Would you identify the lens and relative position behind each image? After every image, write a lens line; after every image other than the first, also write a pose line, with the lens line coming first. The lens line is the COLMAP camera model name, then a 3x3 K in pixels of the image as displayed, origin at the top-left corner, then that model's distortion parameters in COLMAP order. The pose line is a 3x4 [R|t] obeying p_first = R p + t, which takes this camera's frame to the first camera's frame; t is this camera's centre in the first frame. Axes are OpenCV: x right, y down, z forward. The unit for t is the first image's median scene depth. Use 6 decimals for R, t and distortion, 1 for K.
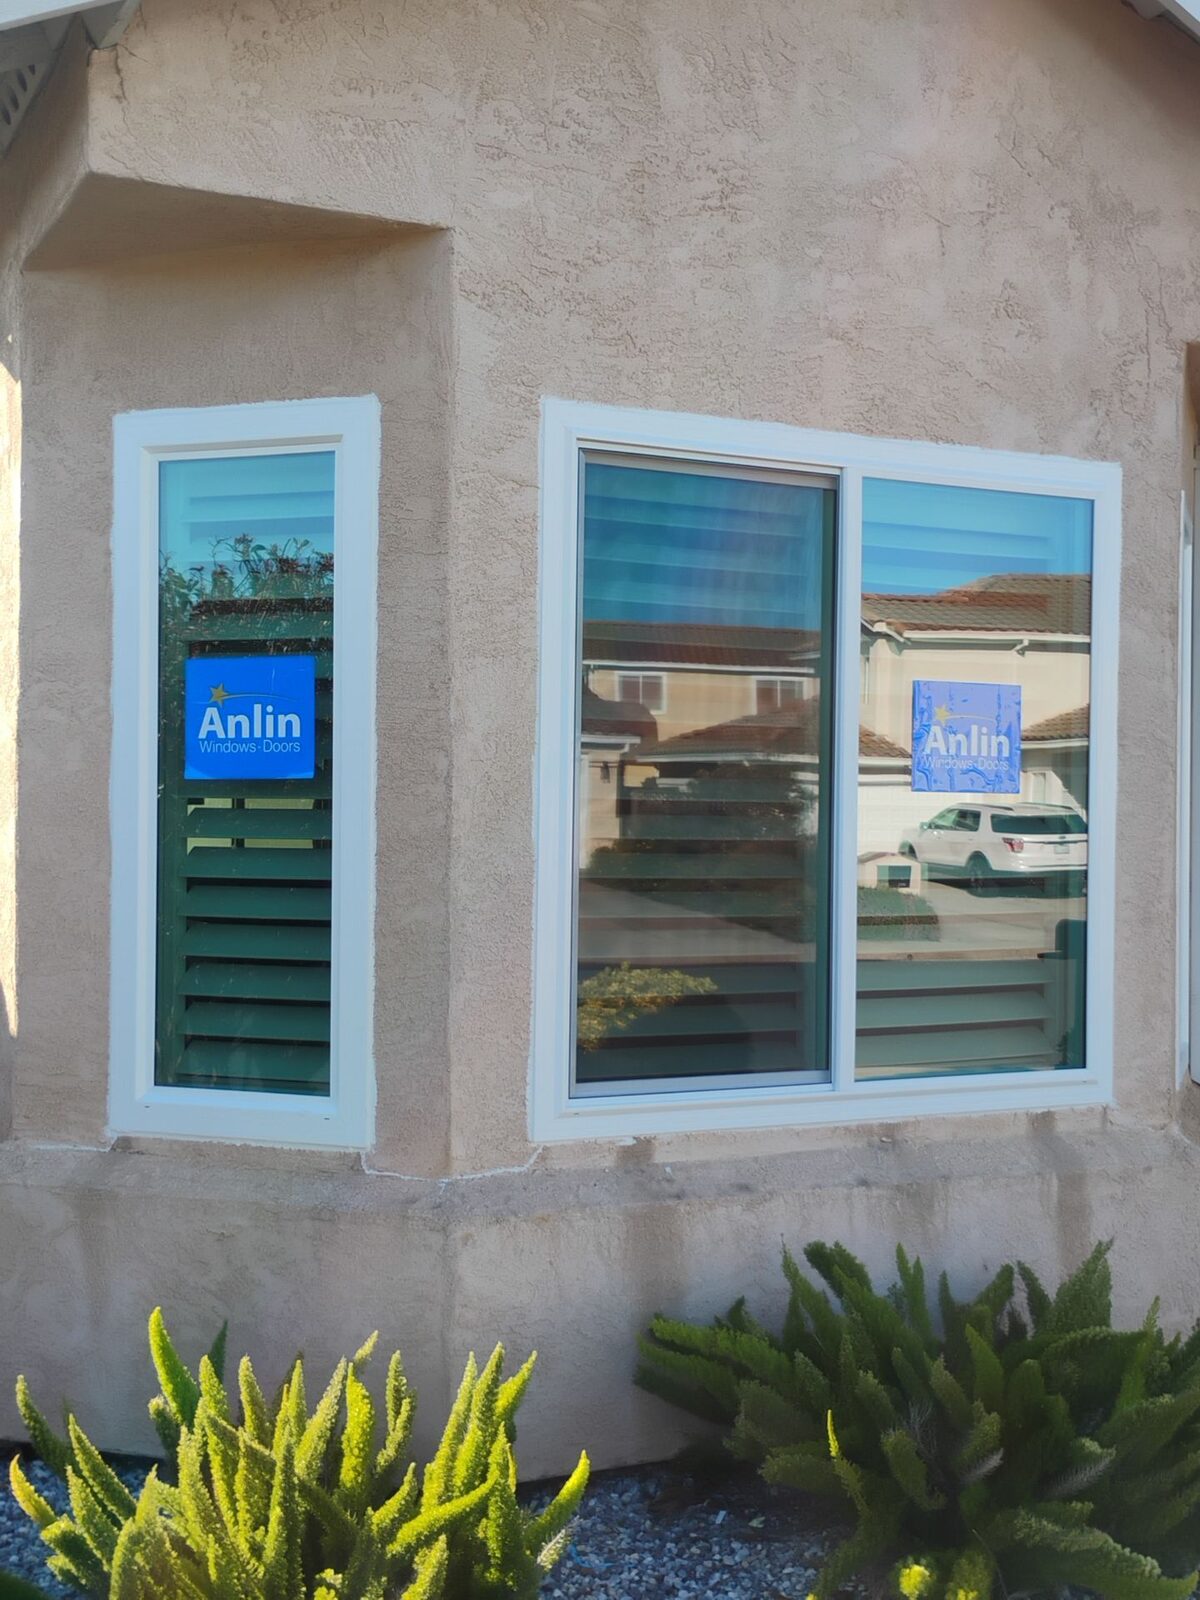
lens RADIAL K [[1911.2, 0, 619.5], [0, 1911.2, 804.0], [0, 0, 1]] dist [0.049600, -0.062918]
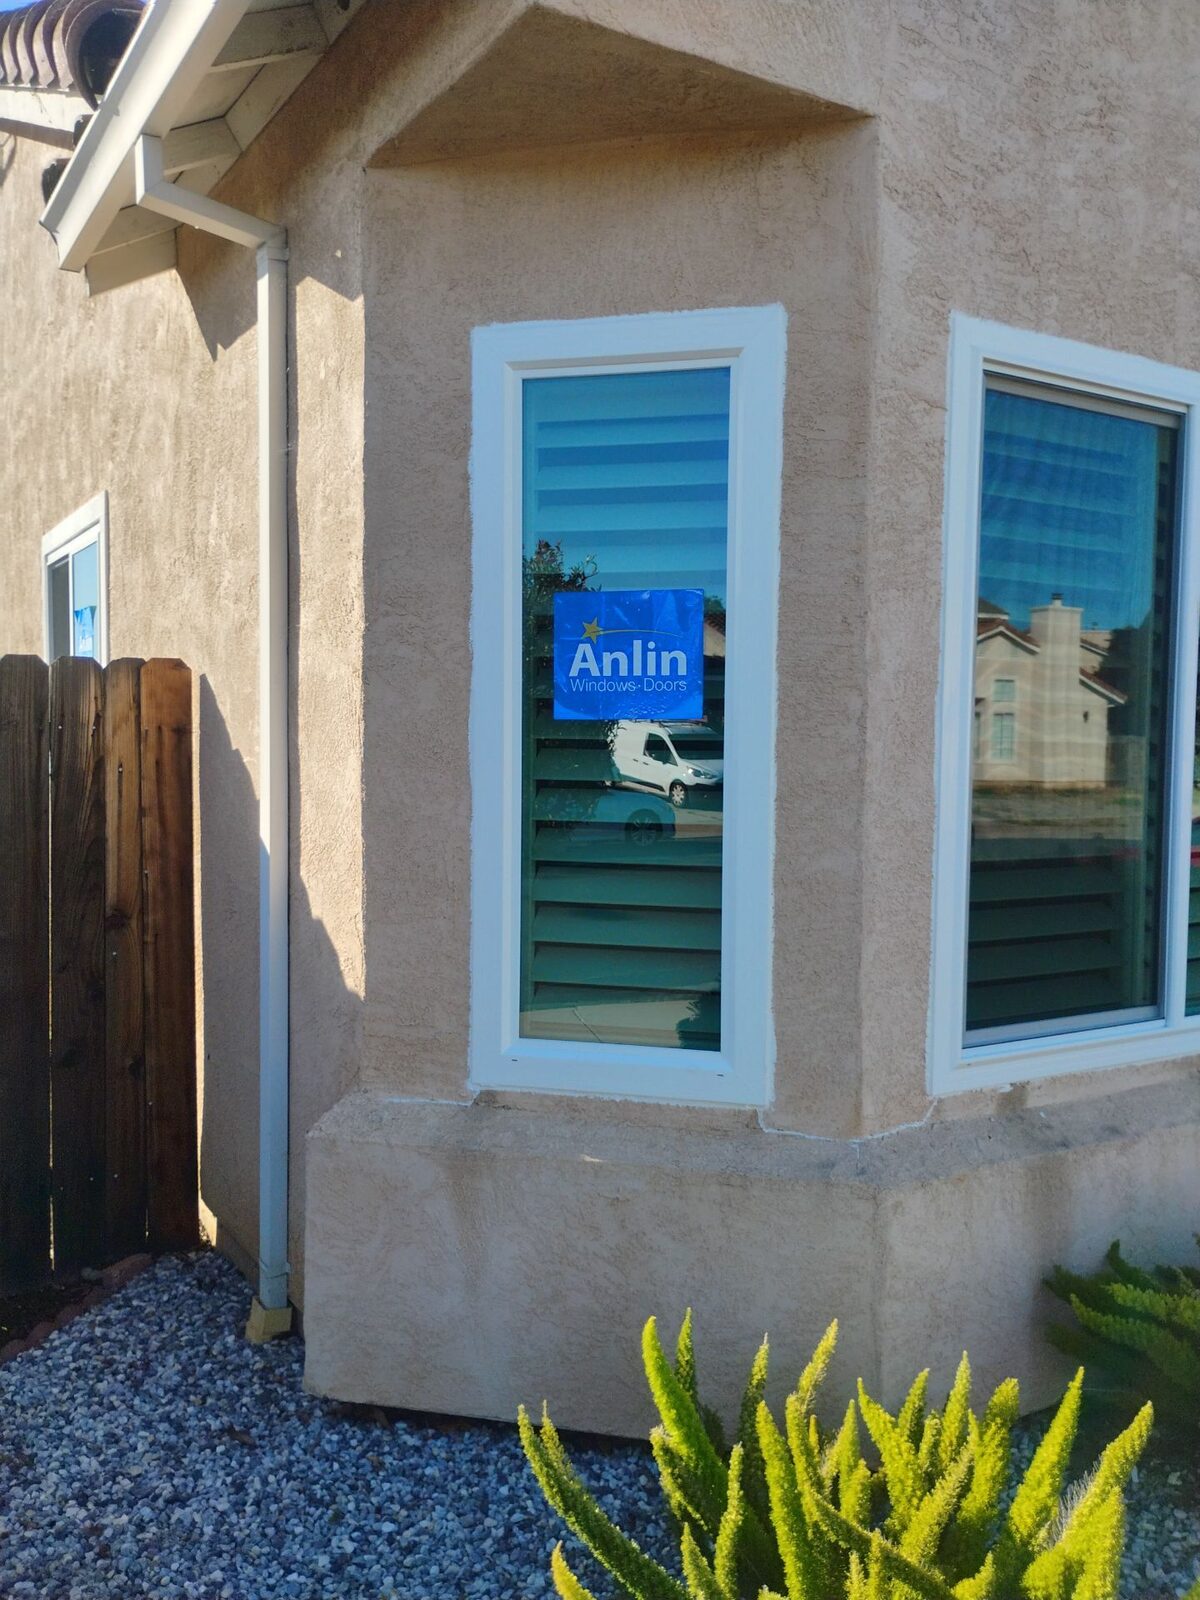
lens RADIAL K [[1325.8, 0, 609.6], [0, 1325.8, 802.4], [0, 0, 1]] dist [0.059958, -0.086235]
pose [[0.995987, -0.003101, 0.089445, -0.259607], [-0.001661, 0.998587, 0.053115, -0.006770], [-0.089483, -0.053051, 0.994574, 0.341912]]
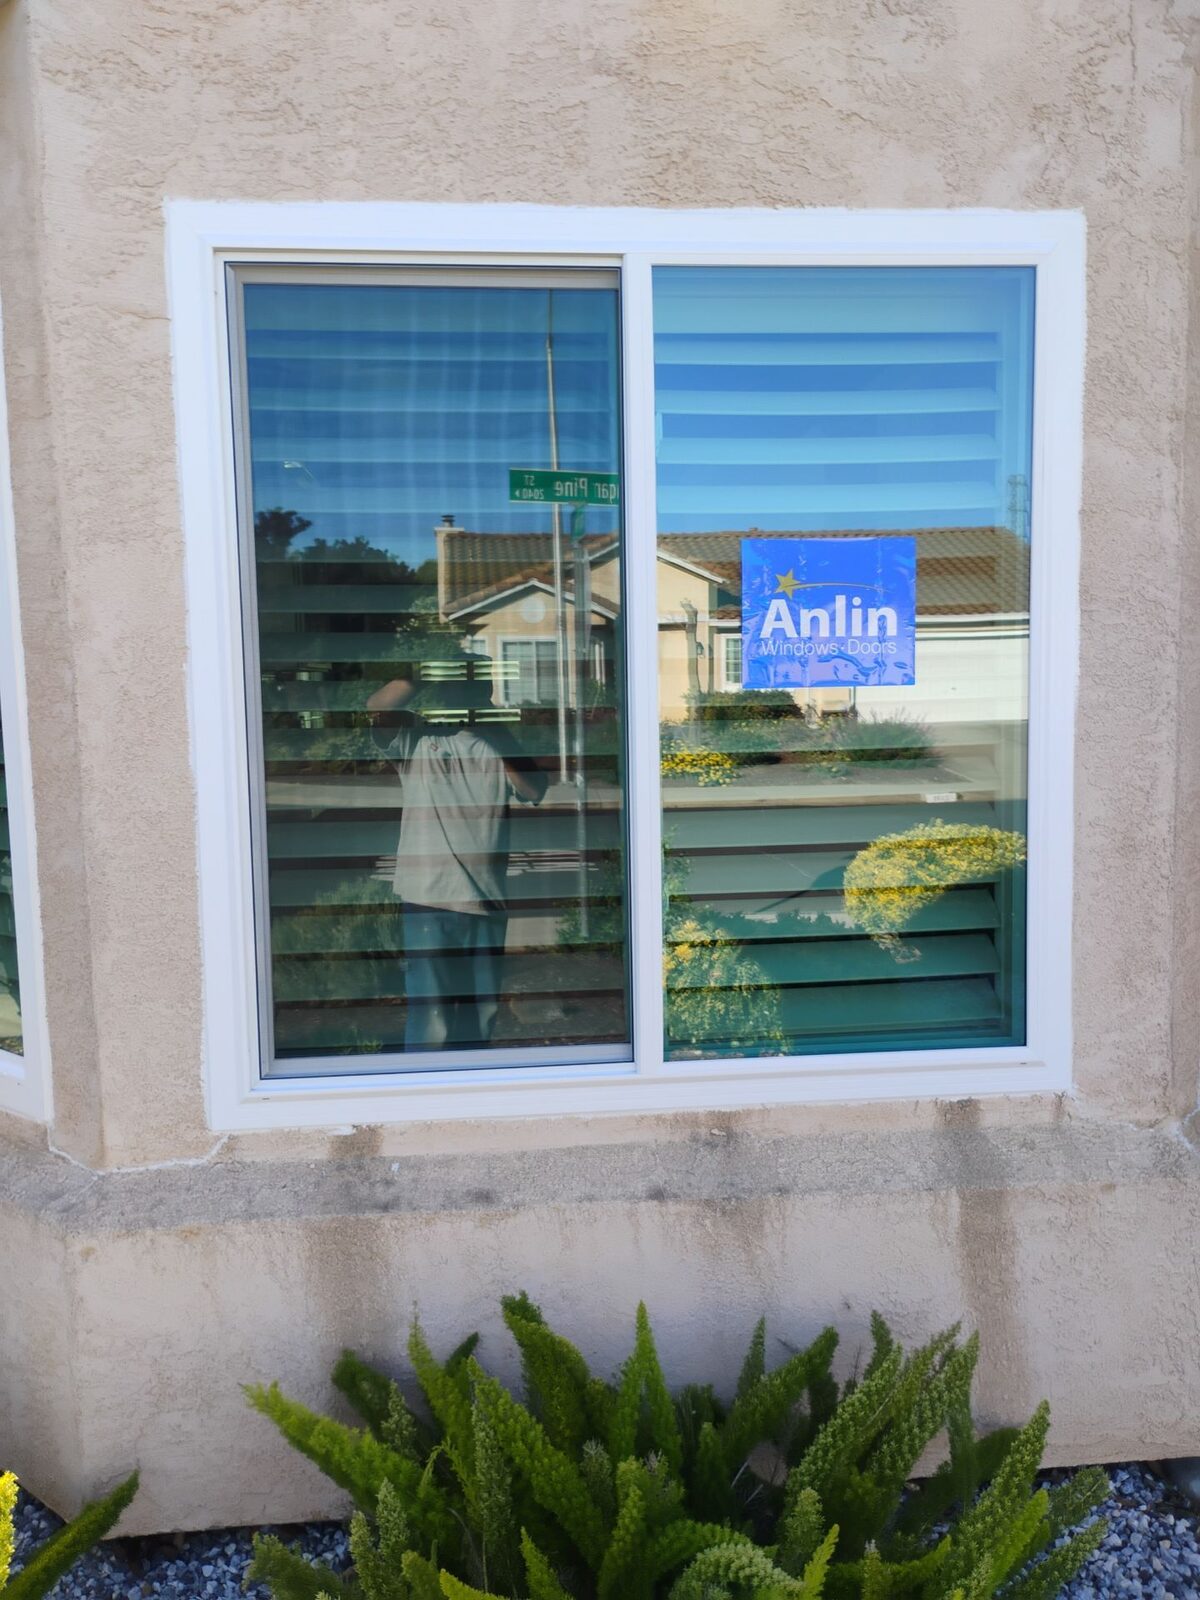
lens RADIAL K [[1325.8, 0, 609.6], [0, 1325.8, 802.4], [0, 0, 1]] dist [0.059958, -0.086235]
pose [[0.932253, 0.001460, -0.361805, 0.316121], [0.032937, 0.995497, 0.088885, -0.010688], [0.360306, -0.094780, 0.928007, 0.522661]]
